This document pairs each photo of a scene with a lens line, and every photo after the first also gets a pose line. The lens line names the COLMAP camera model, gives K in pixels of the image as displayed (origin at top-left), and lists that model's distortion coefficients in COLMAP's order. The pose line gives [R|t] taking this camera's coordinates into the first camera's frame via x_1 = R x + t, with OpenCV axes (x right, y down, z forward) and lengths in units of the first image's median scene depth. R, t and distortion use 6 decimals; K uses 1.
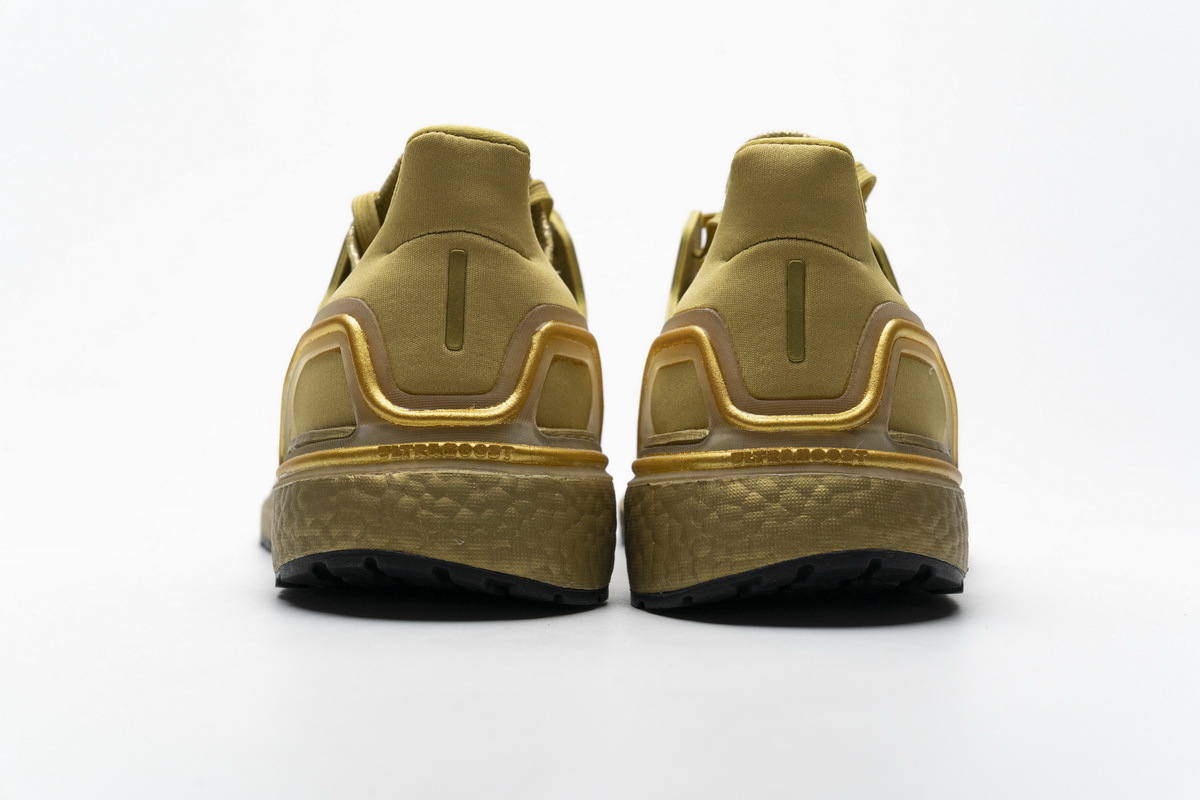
lens RADIAL K [[2482.2, 0, 607.0], [0, 2482.2, 396.9], [0, 0, 1]] dist [0.093650, 0.000000]
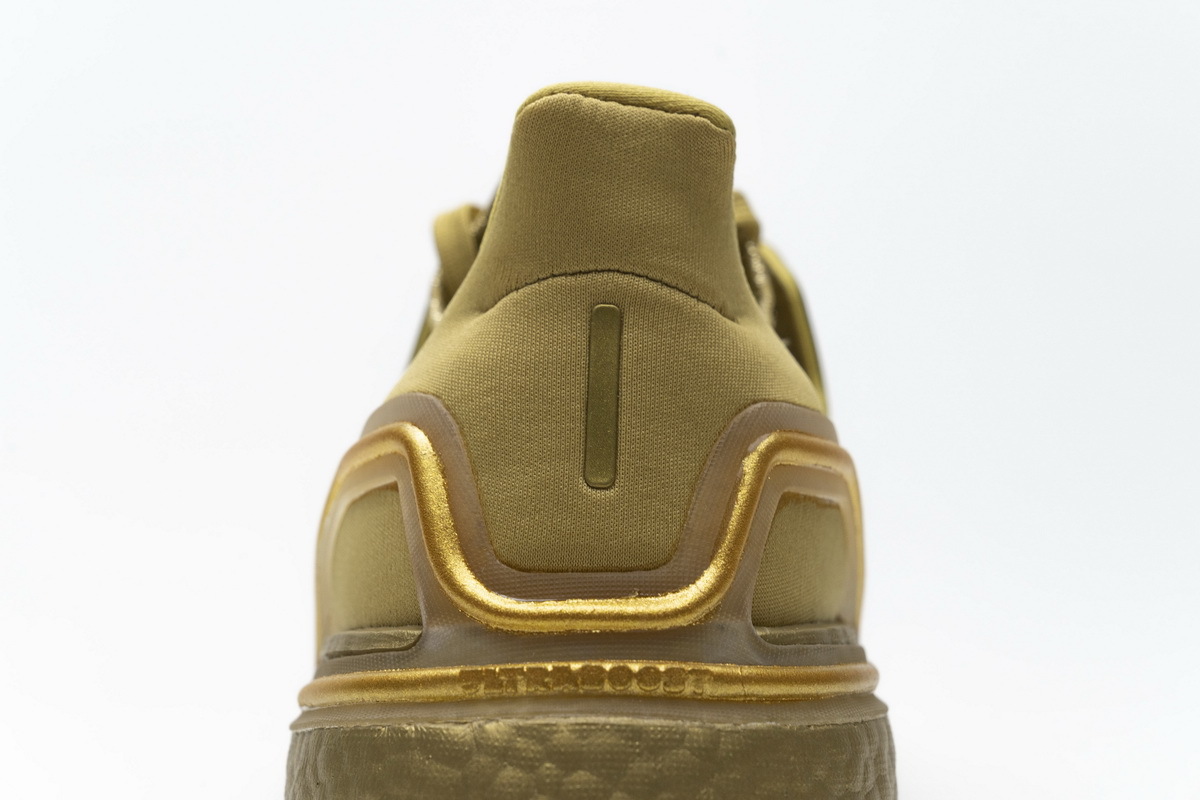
lens RADIAL K [[2482.2, 0, 599.5], [0, 2482.2, 404.1], [0, 0, 1]] dist [0.093650, 0.000000]
pose [[0.996806, -0.009049, -0.079344, -0.018167], [0.007142, 0.999680, -0.024286, -0.023958], [0.079538, 0.023642, 0.996551, 0.454038]]
